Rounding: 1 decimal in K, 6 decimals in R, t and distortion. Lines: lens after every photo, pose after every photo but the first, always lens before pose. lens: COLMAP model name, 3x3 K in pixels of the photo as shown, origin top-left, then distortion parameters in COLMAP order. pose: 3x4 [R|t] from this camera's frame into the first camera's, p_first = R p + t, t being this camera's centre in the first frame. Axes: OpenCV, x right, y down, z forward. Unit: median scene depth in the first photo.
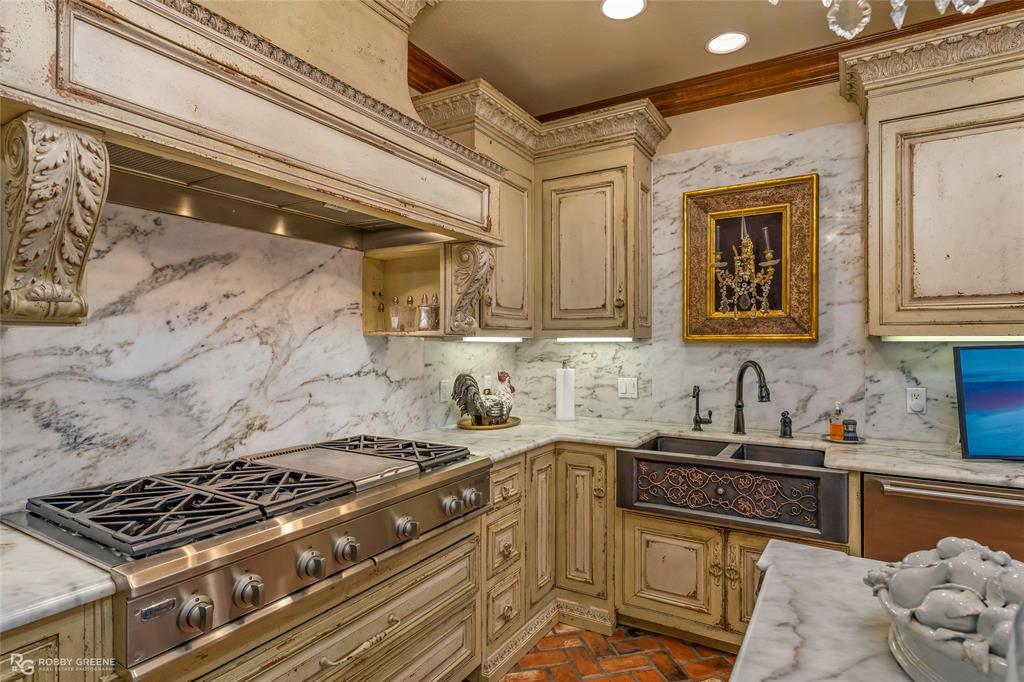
lens RADIAL K [[538.7, 0, 515.5], [0, 538.7, 340.7], [0, 0, 1]] dist [-0.004714, 0.001501]
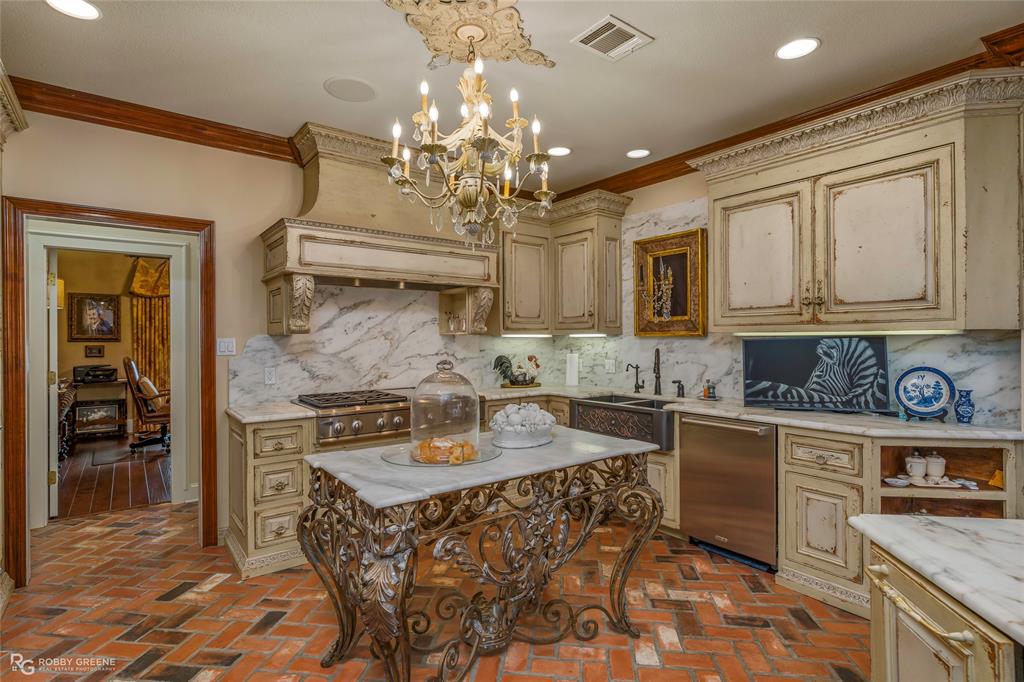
lens RADIAL K [[504.5, 0, 513.7], [0, 504.5, 338.1], [0, 0, 1]] dist [-0.007373, 0.003462]
pose [[0.931477, -0.004728, -0.363769, 0.625942], [0.007264, 0.999958, 0.005603, -0.005322], [0.363727, -0.007862, 0.931472, -0.593777]]
